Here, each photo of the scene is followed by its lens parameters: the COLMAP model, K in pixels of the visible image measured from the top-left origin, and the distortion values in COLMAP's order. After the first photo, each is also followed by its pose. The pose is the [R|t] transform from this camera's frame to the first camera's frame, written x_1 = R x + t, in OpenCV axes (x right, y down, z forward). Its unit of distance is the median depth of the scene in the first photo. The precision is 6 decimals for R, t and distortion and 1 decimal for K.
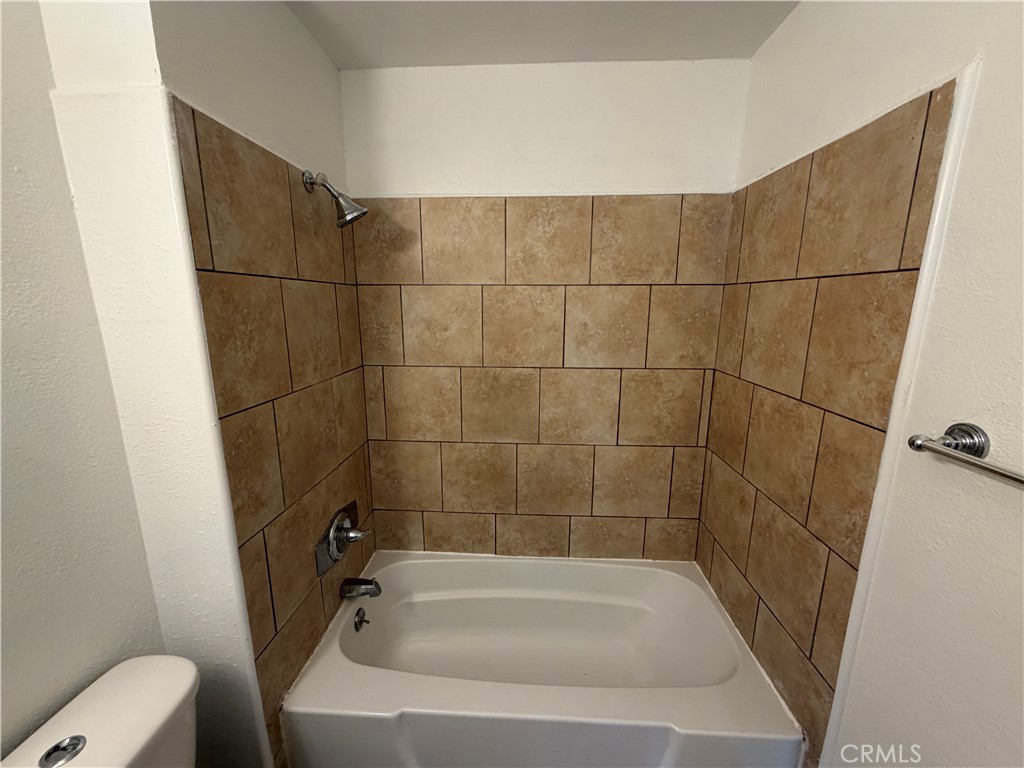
lens RADIAL K [[408.1, 0, 509.7], [0, 408.1, 385.1], [0, 0, 1]] dist [0.000110, -0.000046]
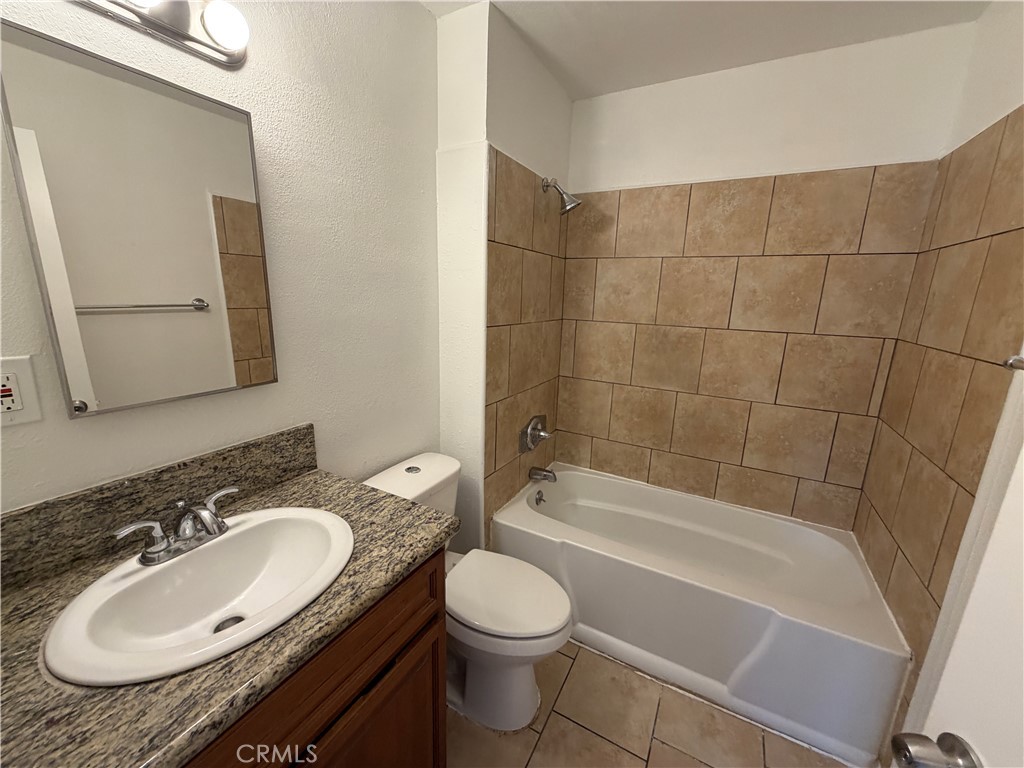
lens RADIAL K [[408.1, 0, 509.7], [0, 408.1, 385.1], [0, 0, 1]] dist [0.000110, -0.000046]
pose [[0.899122, 0.119898, -0.420957, 0.083818], [-0.114384, 0.992693, 0.038428, 0.146492], [0.422488, 0.013599, 0.906266, -0.315020]]
